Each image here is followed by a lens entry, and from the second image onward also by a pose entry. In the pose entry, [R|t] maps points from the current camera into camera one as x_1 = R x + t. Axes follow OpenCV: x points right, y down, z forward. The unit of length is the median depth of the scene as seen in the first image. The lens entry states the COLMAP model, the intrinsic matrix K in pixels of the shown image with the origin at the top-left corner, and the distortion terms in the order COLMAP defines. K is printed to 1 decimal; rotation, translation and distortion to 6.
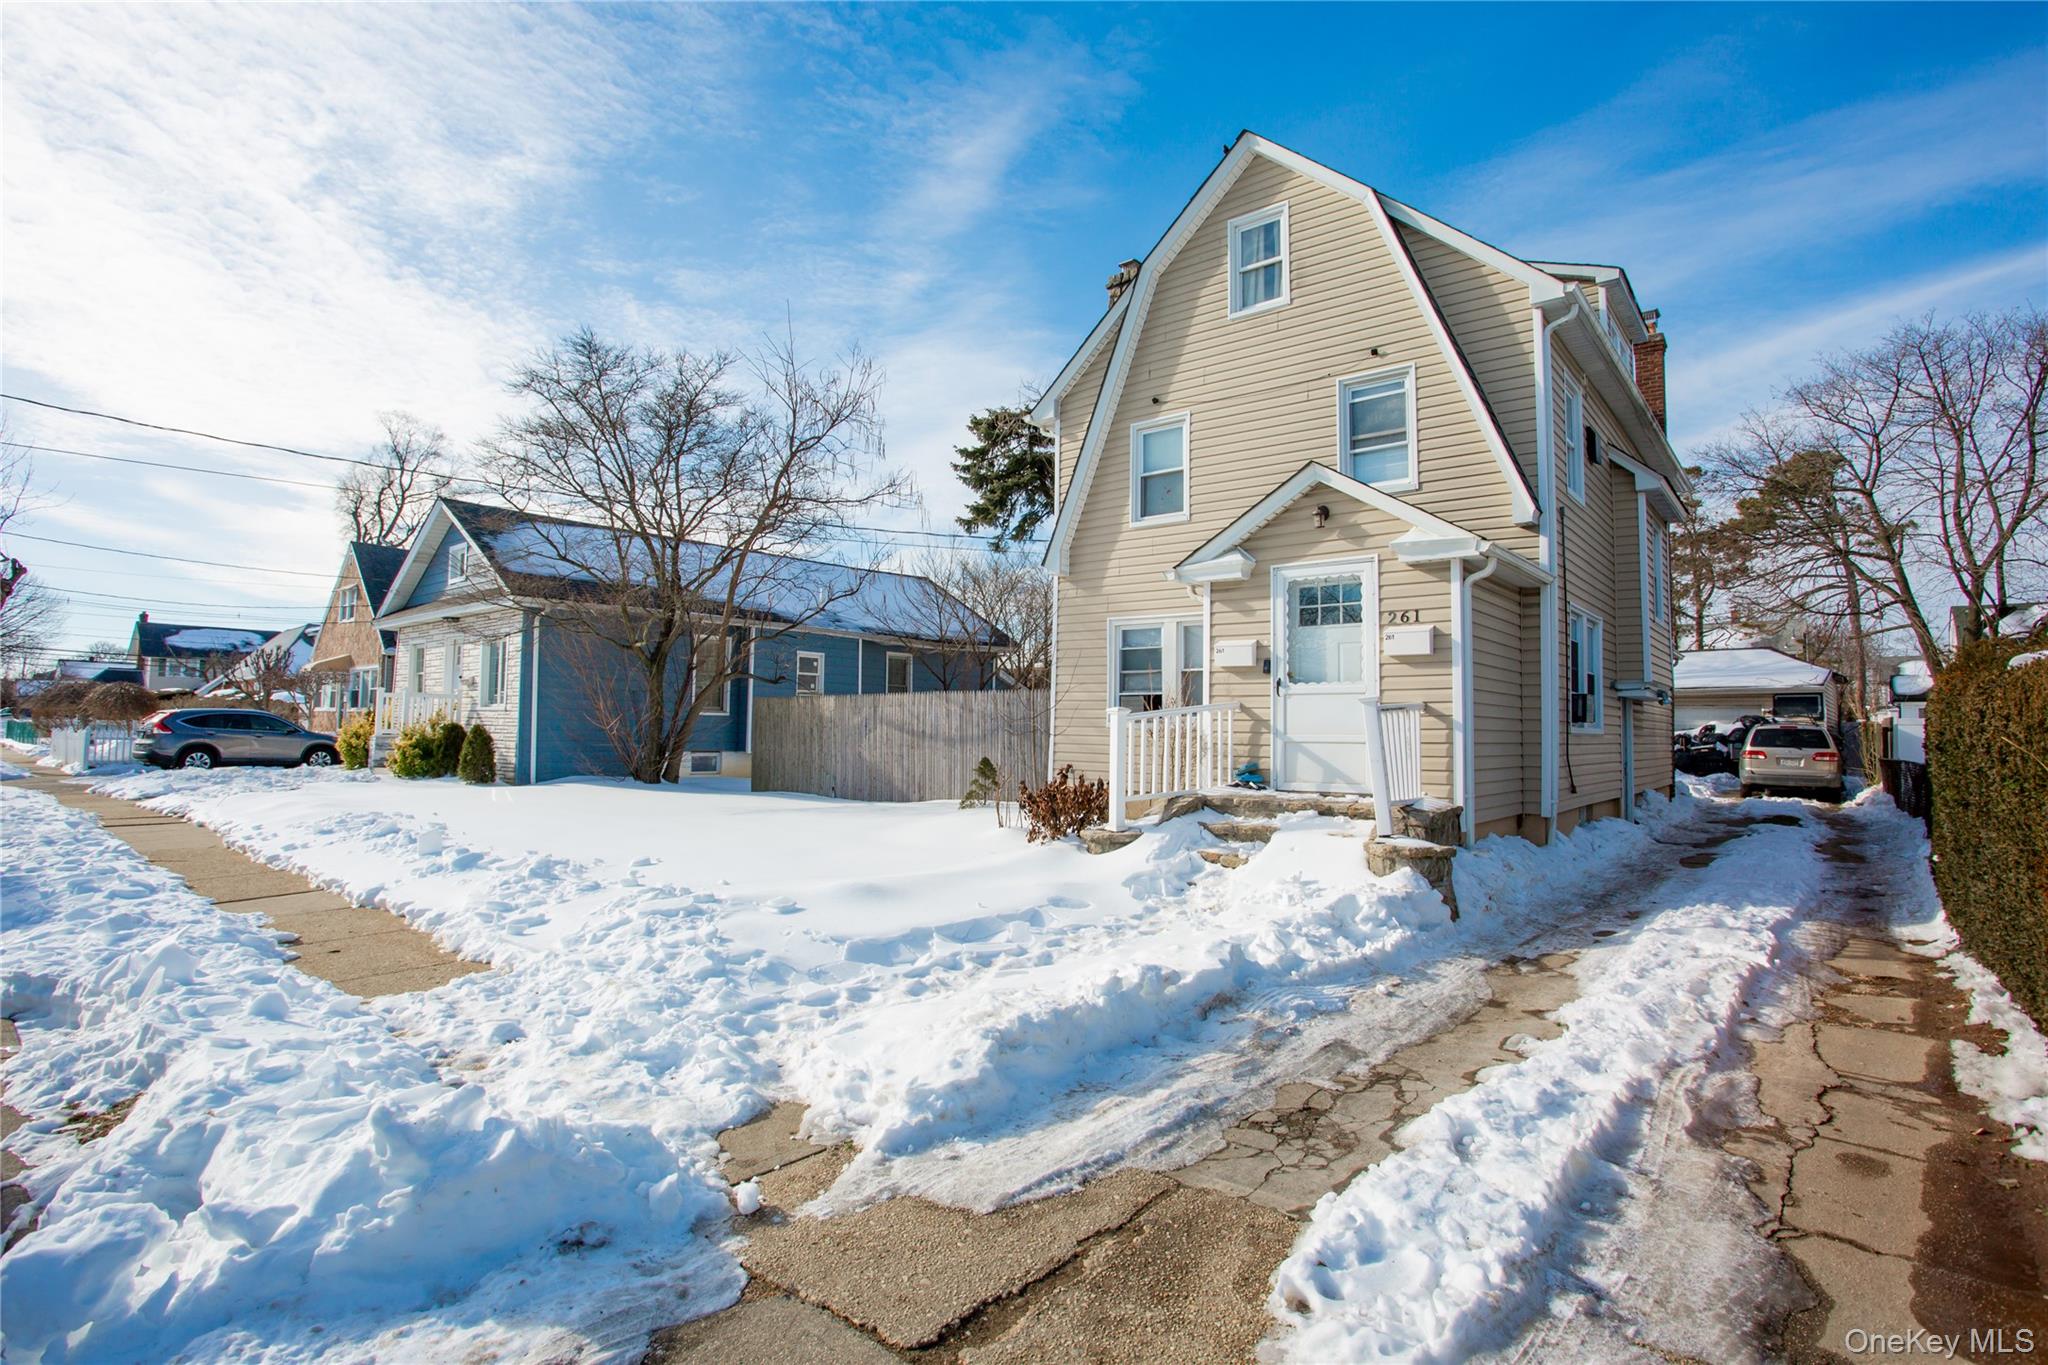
lens RADIAL K [[1022.8, 0, 1024.0], [0, 1022.8, 682.5], [0, 0, 1]] dist [-0.003062, -0.000316]
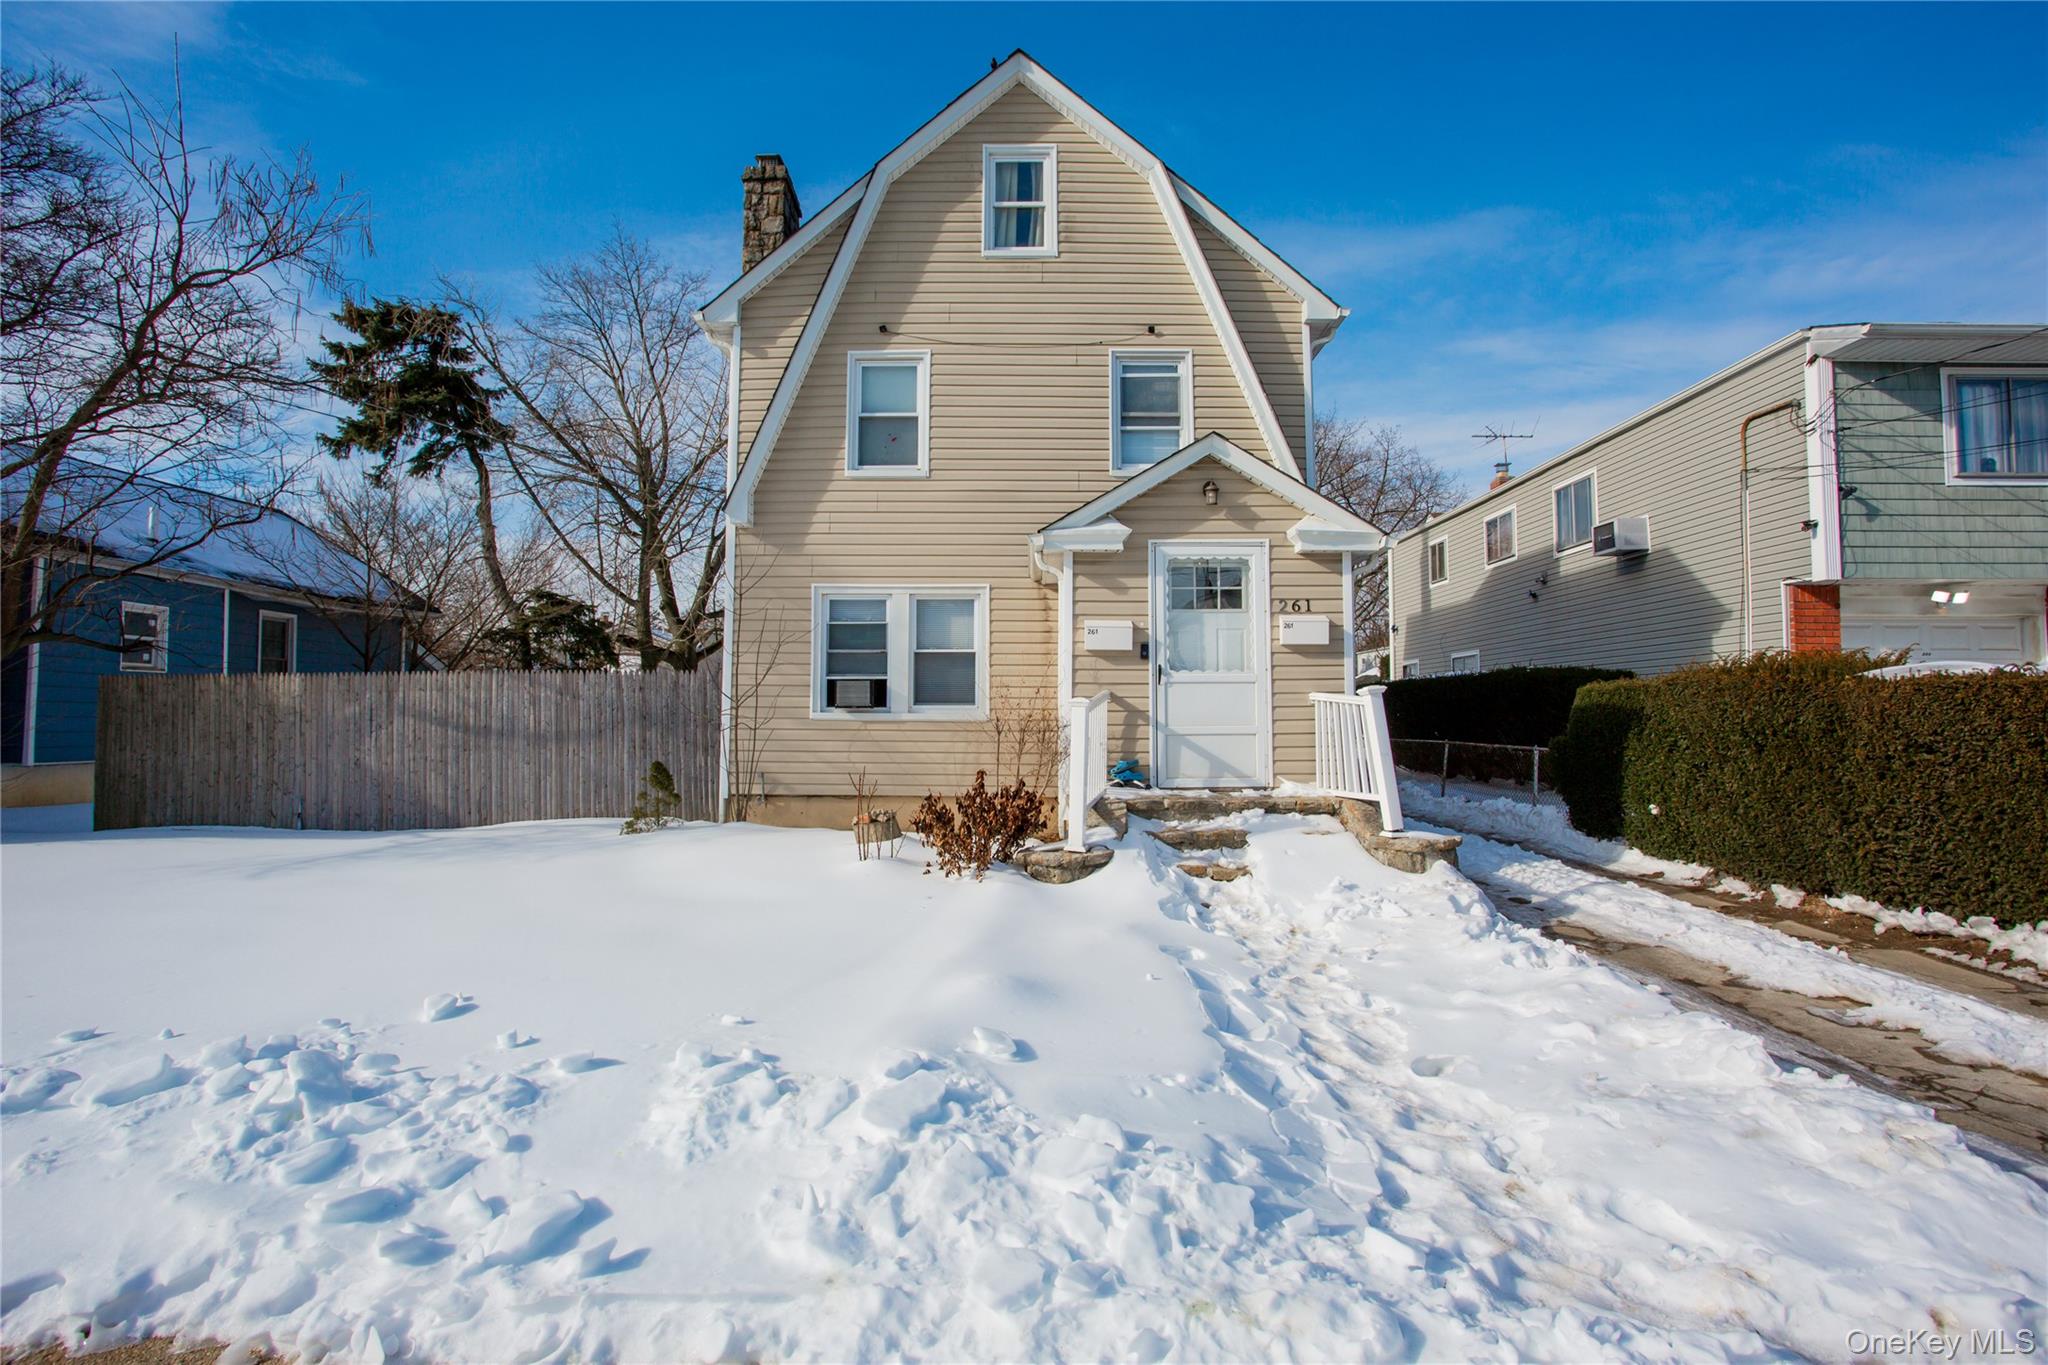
lens RADIAL K [[1011.6, 0, 1028.5], [0, 1011.6, 699.3], [0, 0, 1]] dist [-0.061103, 0.036706]
pose [[0.776170, -0.002600, 0.630518, -0.321370], [-0.020054, 0.999384, 0.028808, 0.002249], [-0.630205, -0.035005, 0.775640, 0.296506]]
